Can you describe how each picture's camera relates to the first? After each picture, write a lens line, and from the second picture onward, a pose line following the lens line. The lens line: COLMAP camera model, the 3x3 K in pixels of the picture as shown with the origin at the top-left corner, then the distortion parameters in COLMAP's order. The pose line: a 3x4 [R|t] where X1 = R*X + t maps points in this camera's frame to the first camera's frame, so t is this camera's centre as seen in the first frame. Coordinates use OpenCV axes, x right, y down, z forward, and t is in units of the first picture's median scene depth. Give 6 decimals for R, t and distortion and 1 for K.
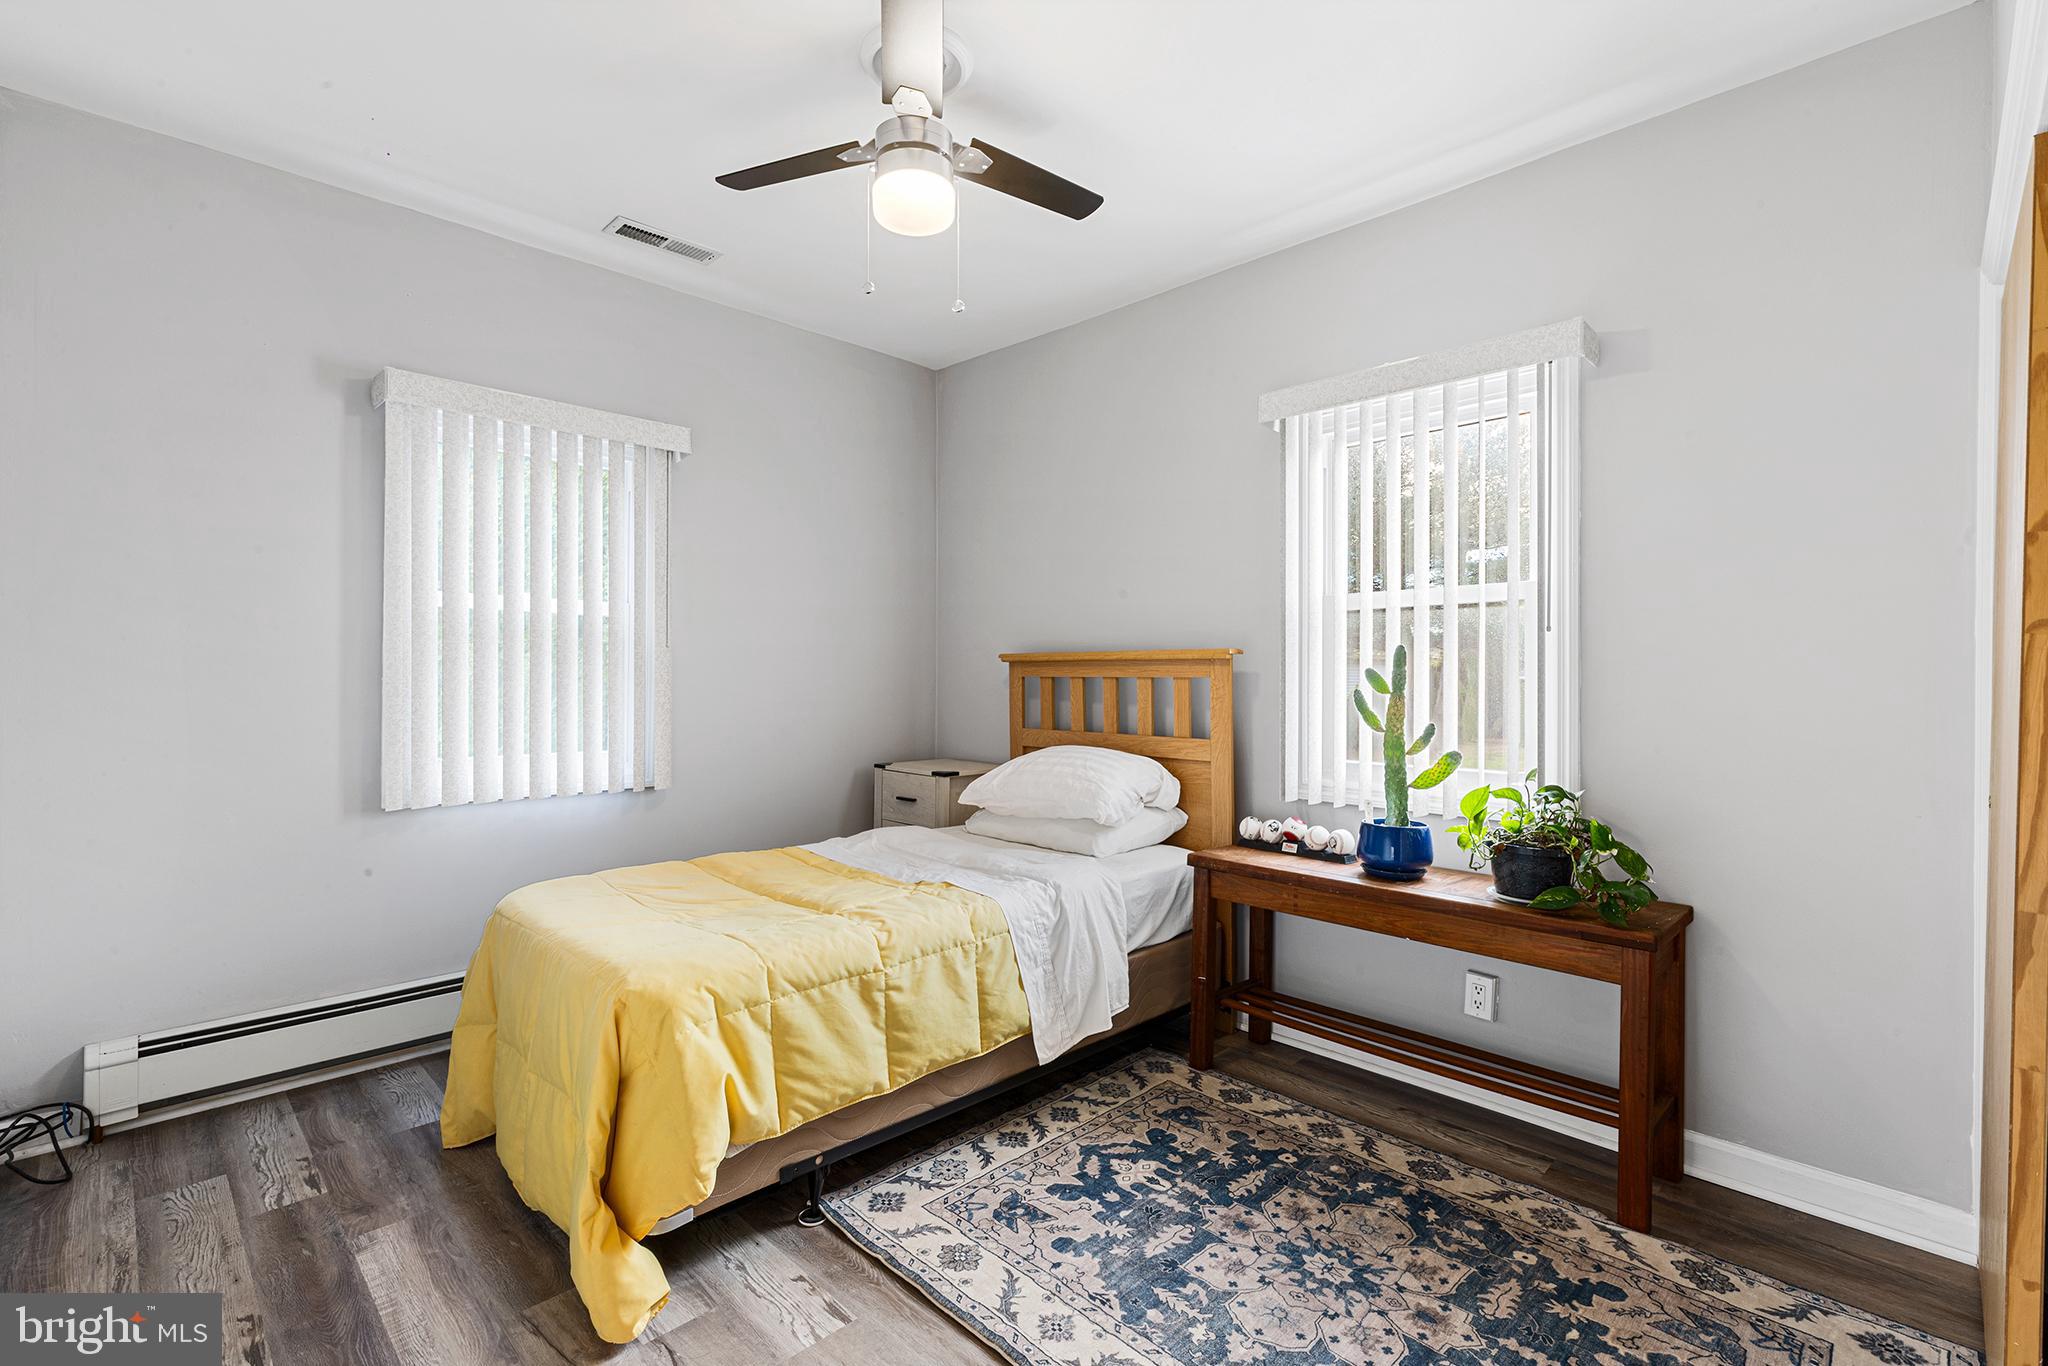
lens RADIAL K [[922.2, 0, 1027.0], [0, 922.2, 653.6], [0, 0, 1]] dist [0.001769, -0.000185]
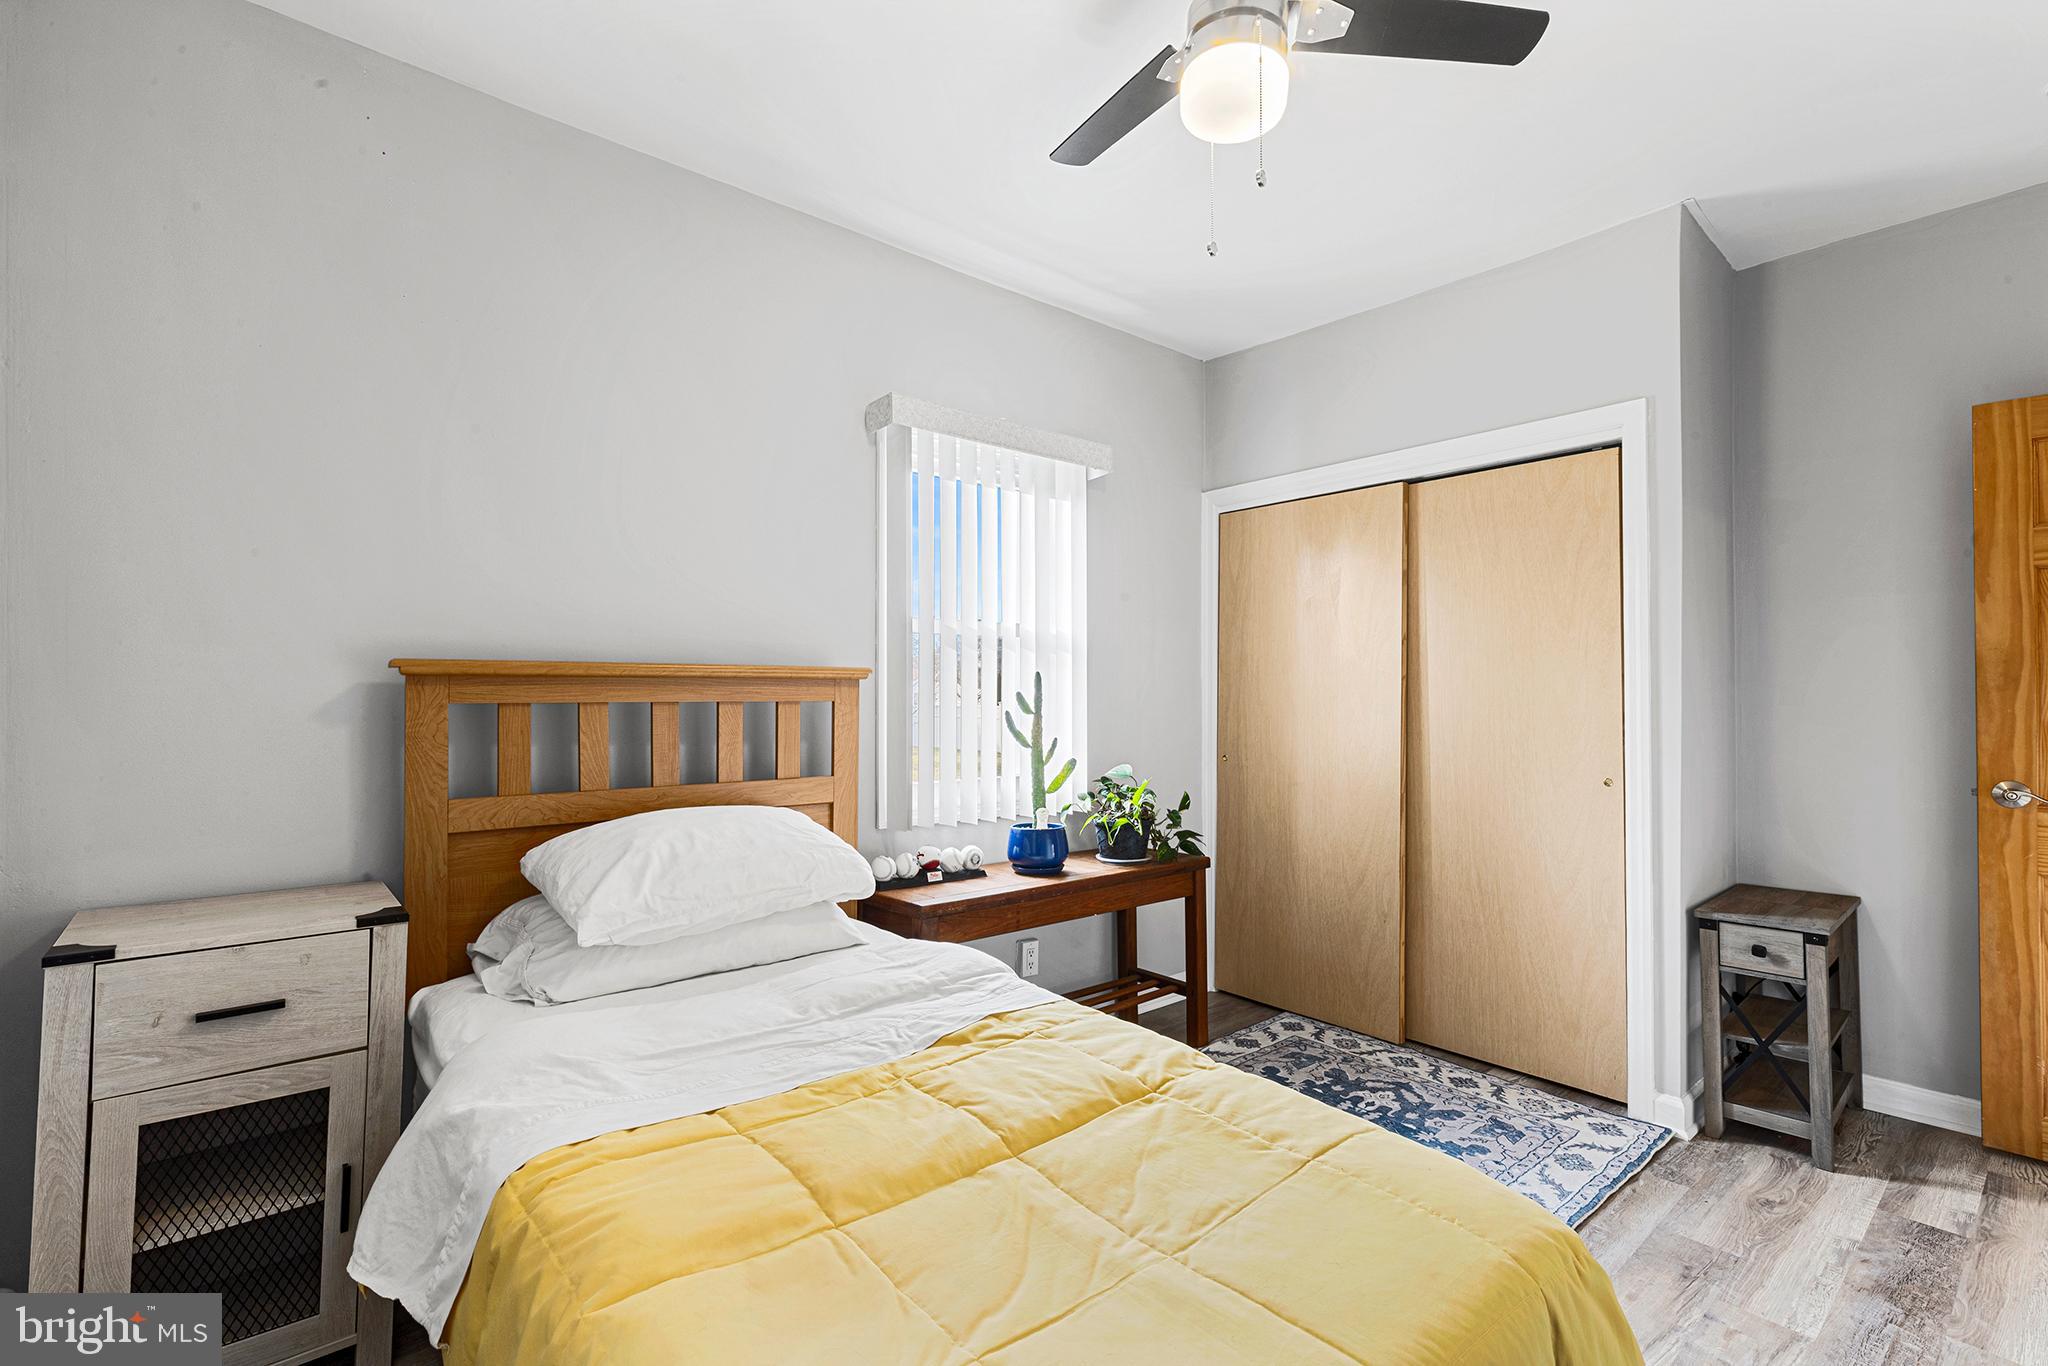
lens RADIAL K [[922.2, 0, 1027.0], [0, 922.2, 653.6], [0, 0, 1]] dist [0.001769, -0.000185]
pose [[0.079786, 0.042177, 0.995919, -0.750420], [-0.021726, 0.998941, -0.040564, 0.015448], [-0.996575, -0.018401, 0.080618, 0.912953]]
